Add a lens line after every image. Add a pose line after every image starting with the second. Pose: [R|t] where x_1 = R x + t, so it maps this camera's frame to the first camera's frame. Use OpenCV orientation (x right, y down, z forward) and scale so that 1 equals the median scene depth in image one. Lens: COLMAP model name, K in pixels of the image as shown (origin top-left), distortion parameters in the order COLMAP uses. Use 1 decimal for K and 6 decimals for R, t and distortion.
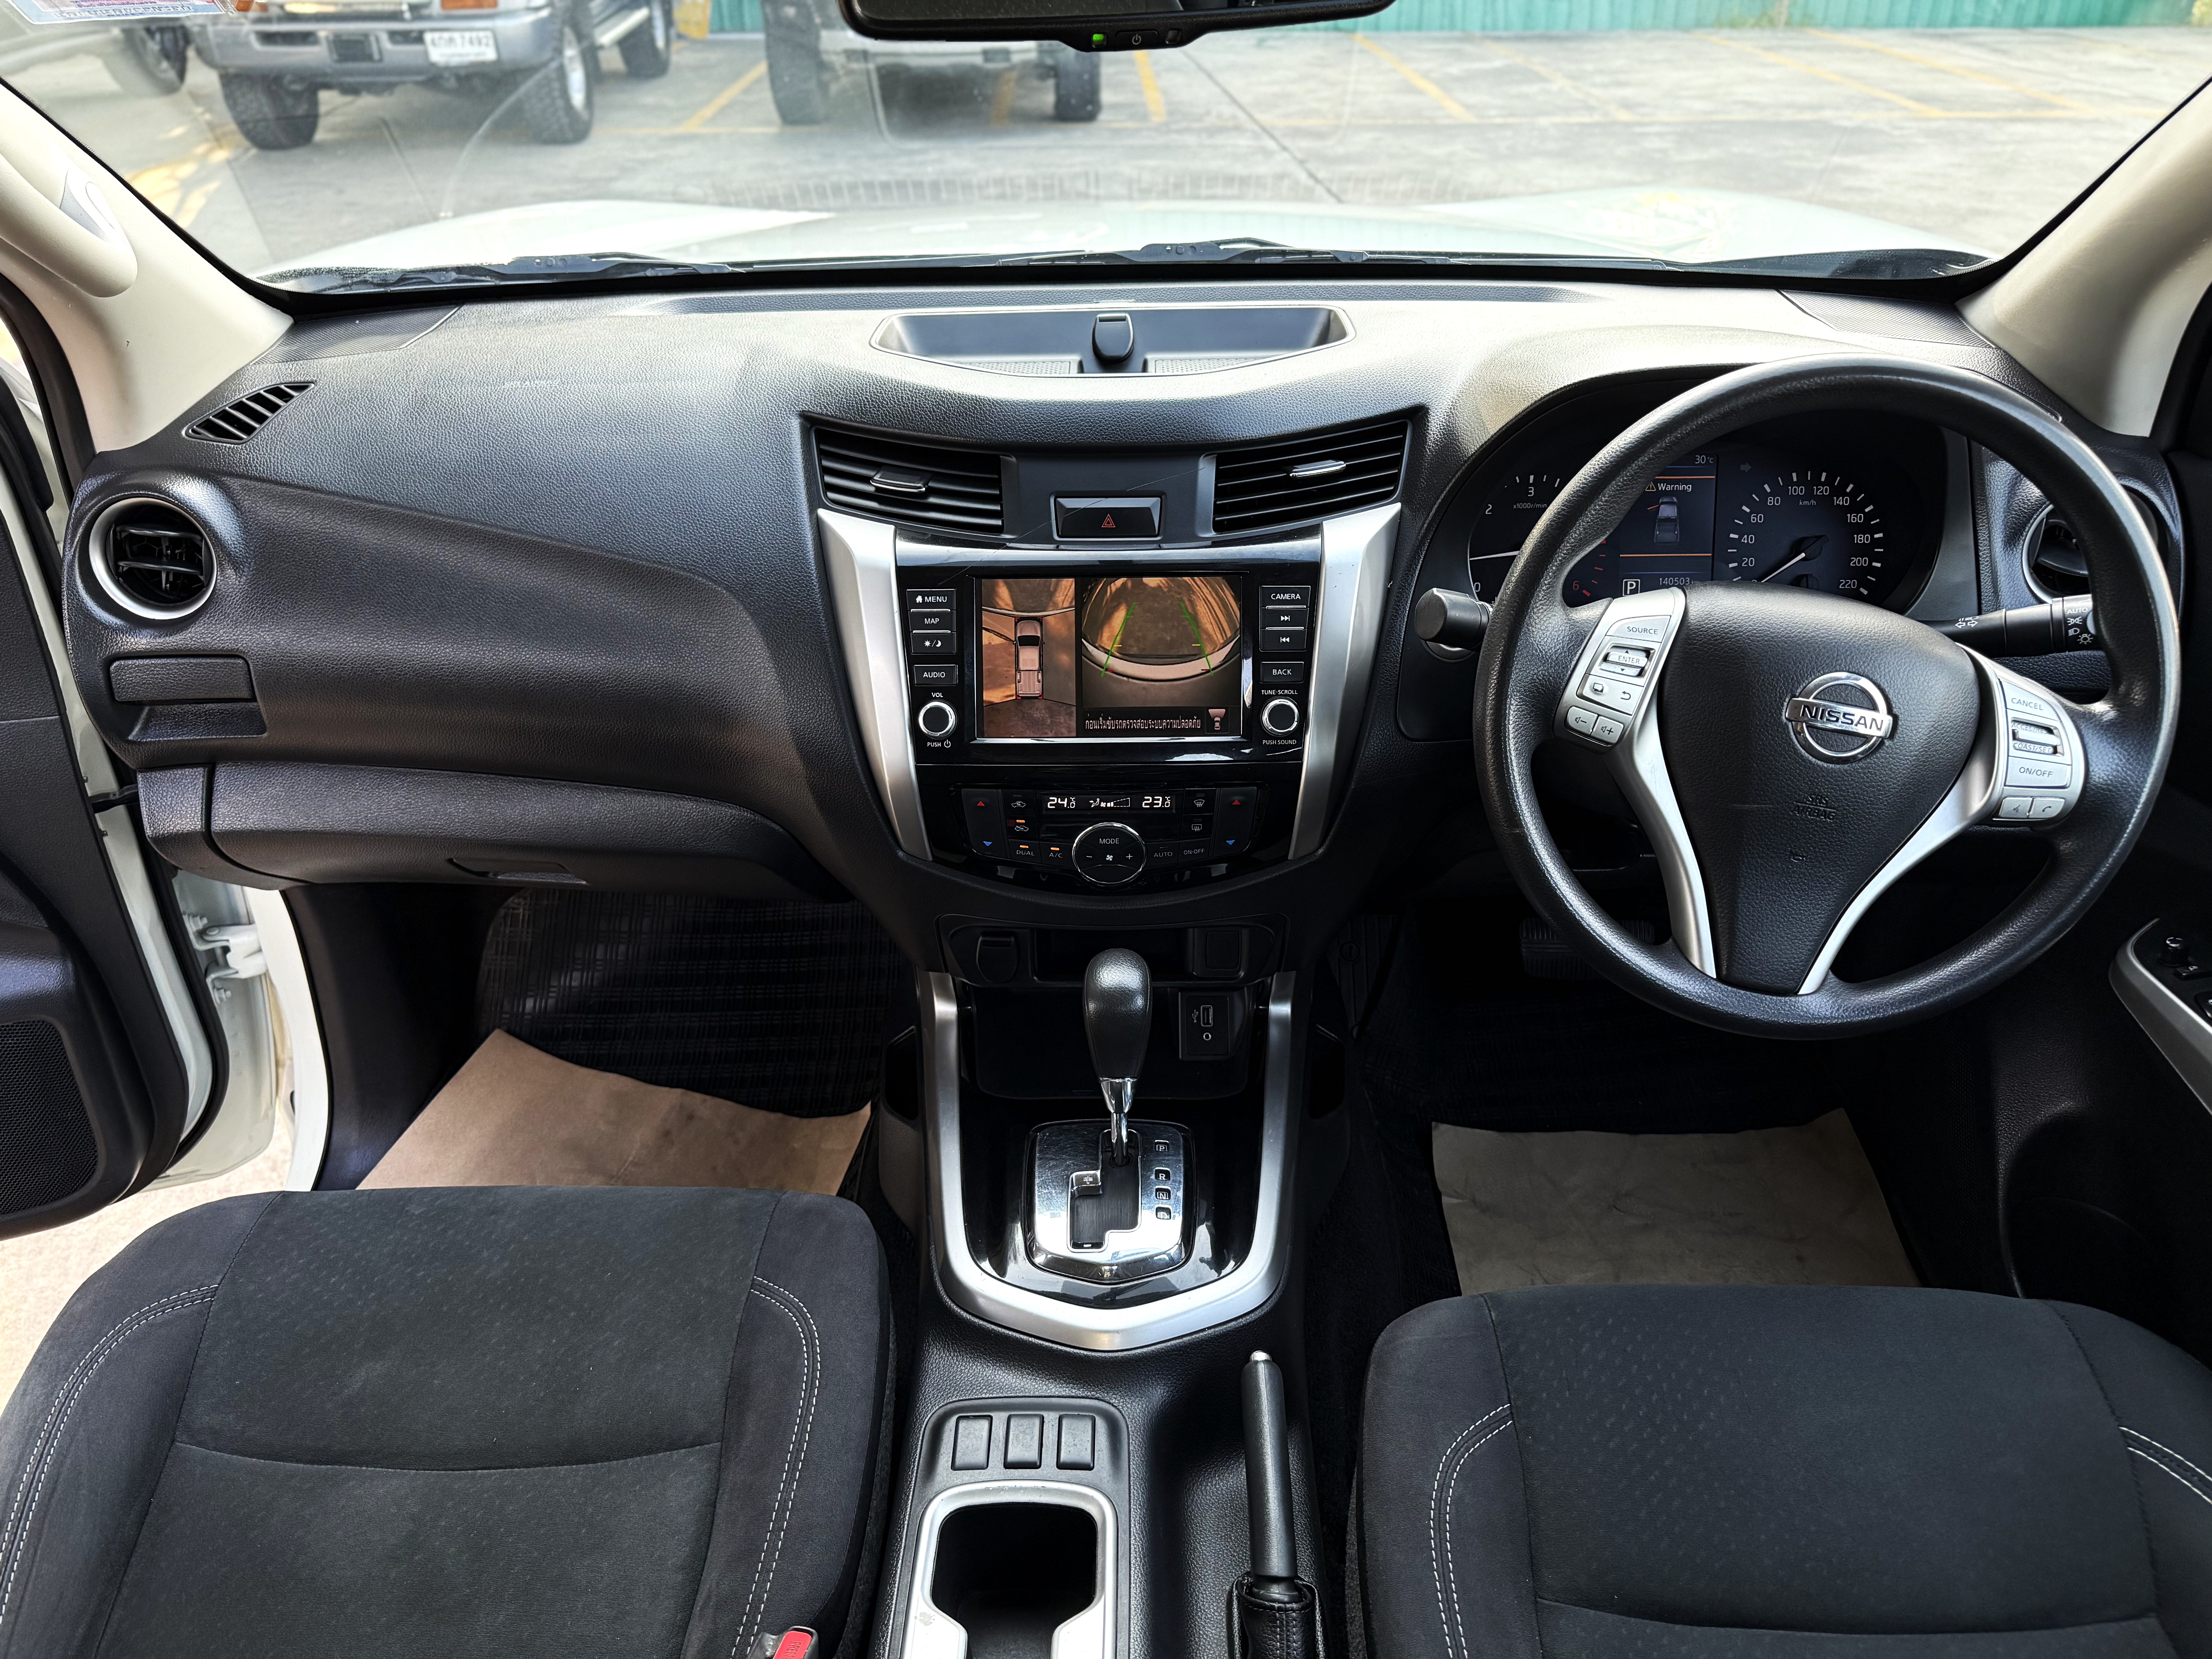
lens RADIAL K [[1550.0, 0, 1106.0], [0, 1550.0, 829.5], [0, 0, 1]] dist [-0.003402, -0.003212]
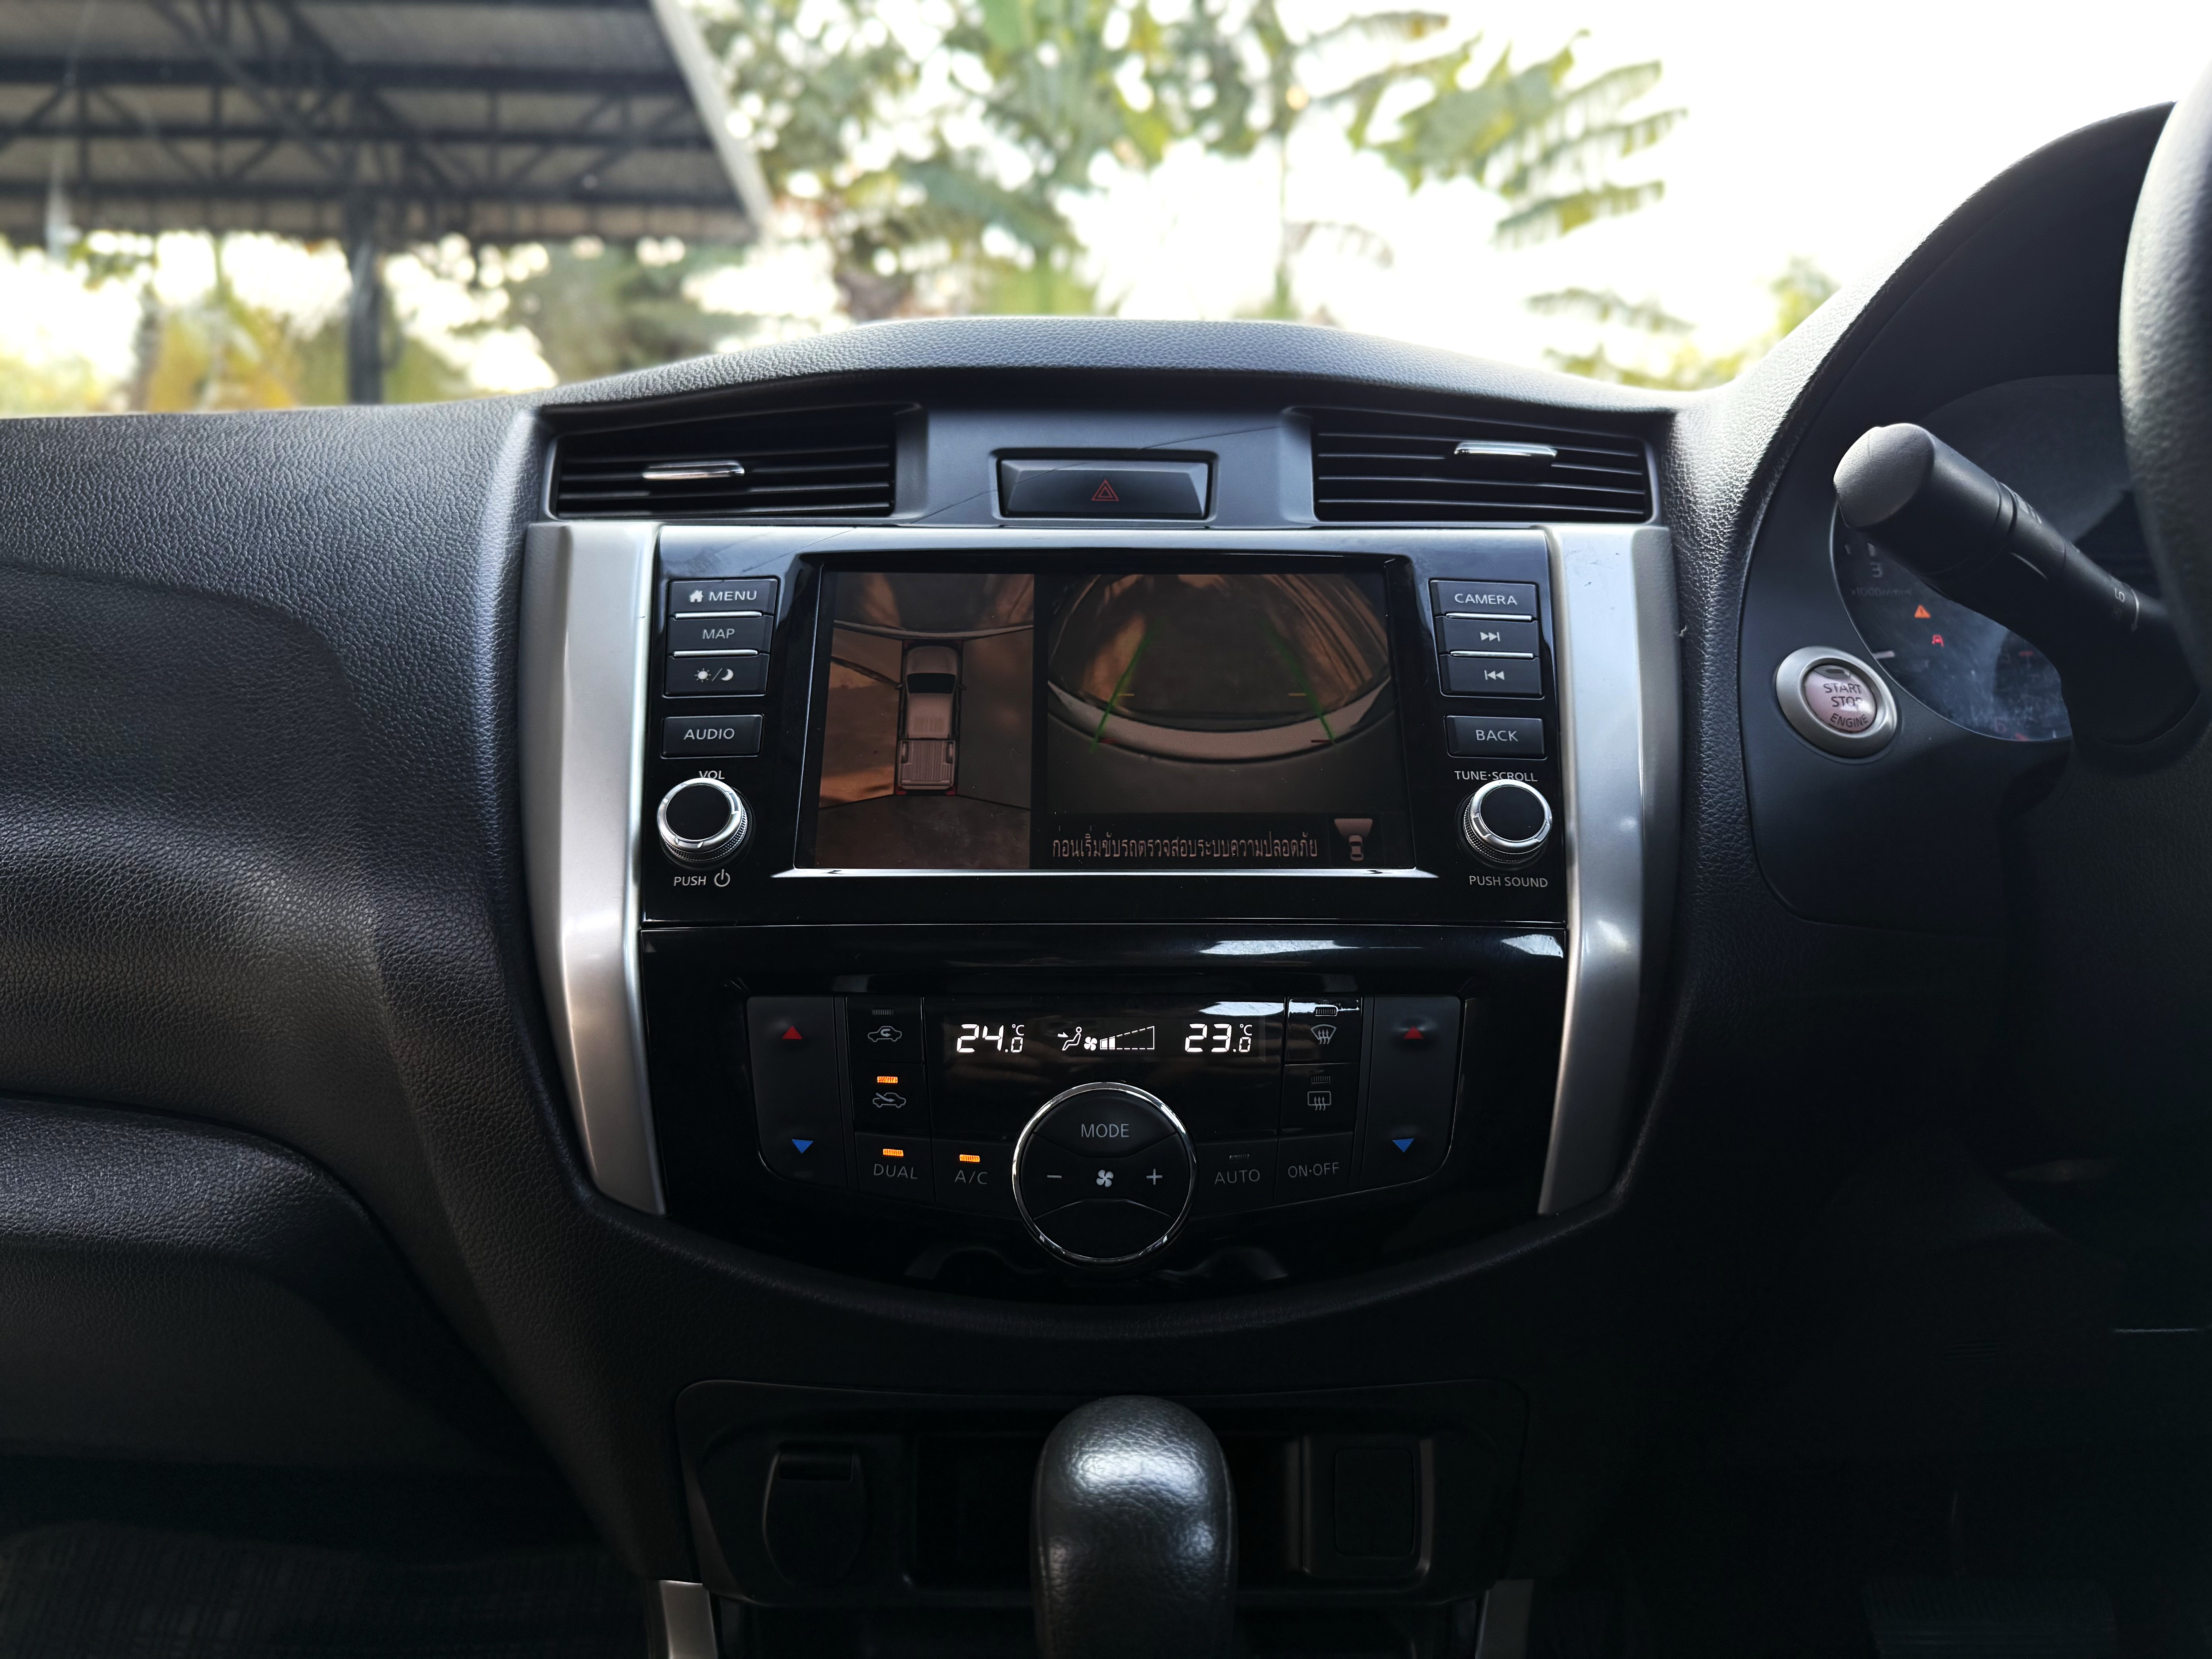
lens RADIAL K [[1563.2, 0, 1106.0], [0, 1563.2, 829.5], [0, 0, 1]] dist [0.045619, -0.001168]
pose [[0.999498, 0.015604, 0.027561, -0.010341], [-0.000192, 0.873181, -0.487396, 0.138926], [-0.031672, 0.487147, 0.872746, 0.615084]]
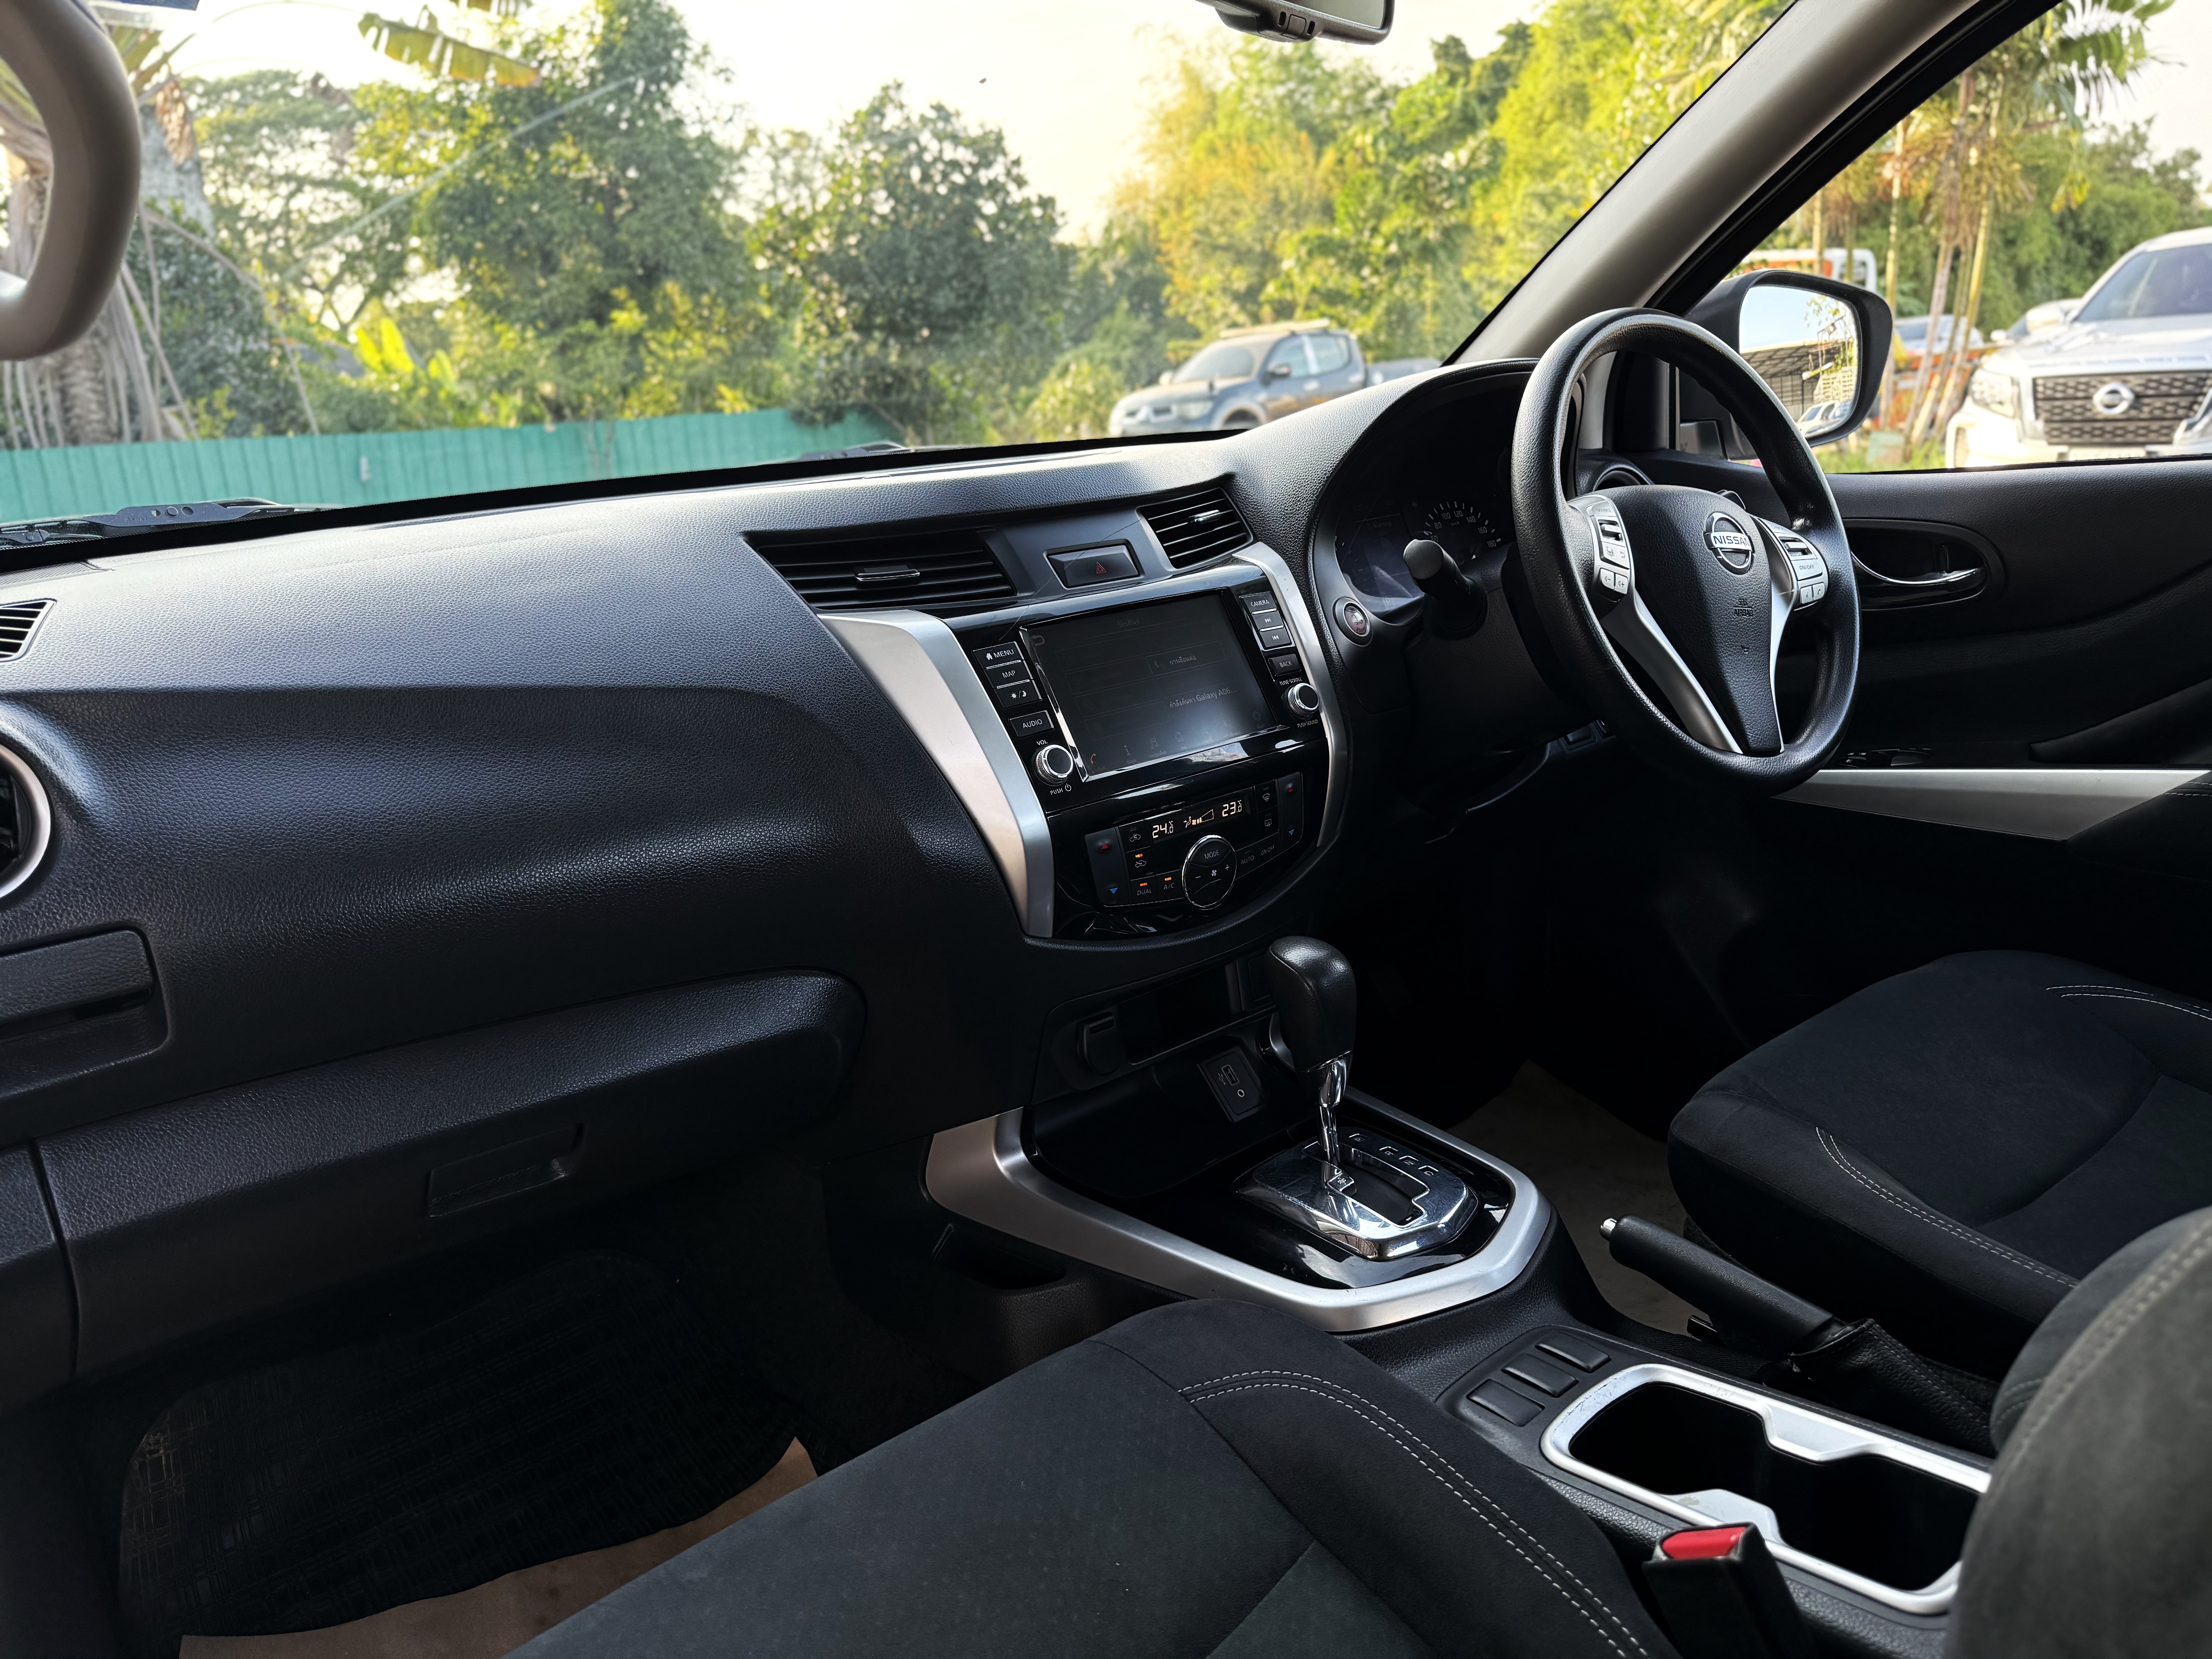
lens RADIAL K [[1550.0, 0, 1106.0], [0, 1550.0, 829.5], [0, 0, 1]] dist [-0.003402, -0.003212]
pose [[0.757555, -0.212469, 0.617225, -0.672644], [0.395861, 0.901369, -0.175581, 0.143163], [-0.519042, 0.377348, 0.766945, 0.265247]]
